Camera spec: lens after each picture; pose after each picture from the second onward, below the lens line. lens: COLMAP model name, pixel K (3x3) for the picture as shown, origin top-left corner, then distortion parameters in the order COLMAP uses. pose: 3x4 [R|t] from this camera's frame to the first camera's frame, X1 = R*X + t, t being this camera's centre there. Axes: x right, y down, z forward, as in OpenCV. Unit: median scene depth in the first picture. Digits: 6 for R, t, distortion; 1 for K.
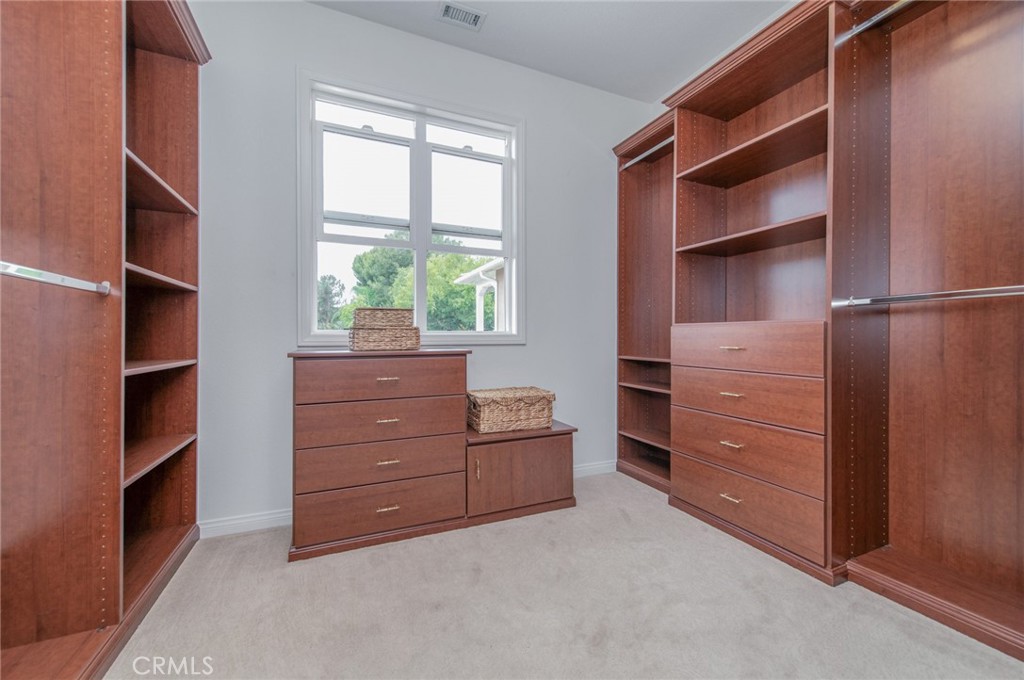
lens RADIAL K [[408.9, 0, 516.7], [0, 408.9, 339.2], [0, 0, 1]] dist [0.000116, 0.000011]
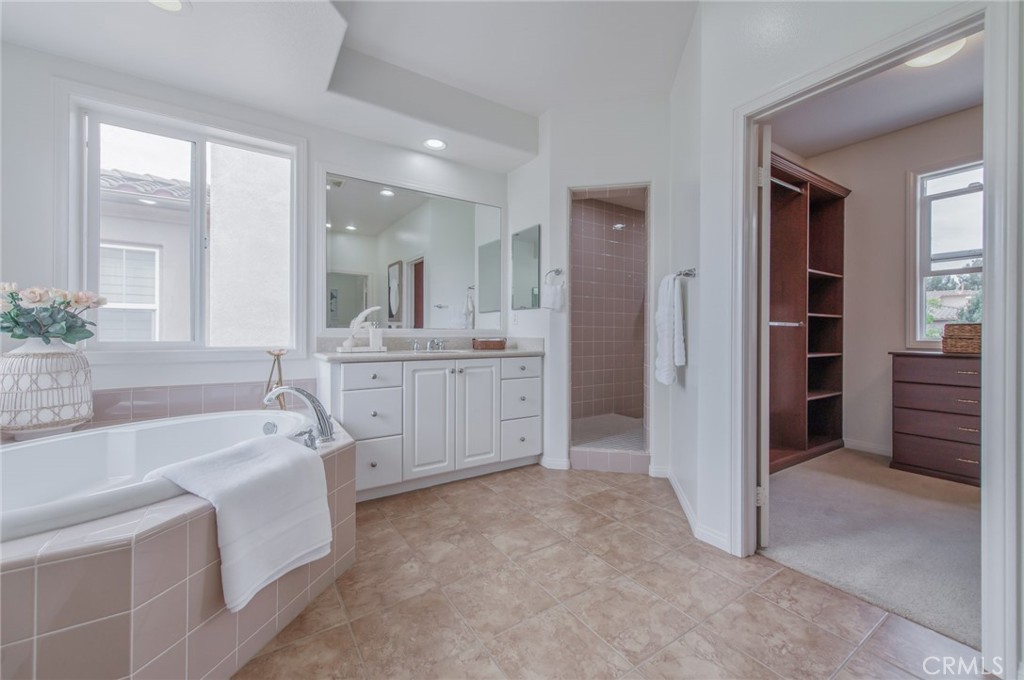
lens RADIAL K [[408.9, 0, 516.7], [0, 408.9, 339.2], [0, 0, 1]] dist [0.000116, 0.000011]
pose [[0.154268, 0.012008, -0.987956, 0.941221], [-0.004547, 0.999924, 0.011443, -0.034707], [0.988019, 0.002727, 0.154311, -0.873484]]
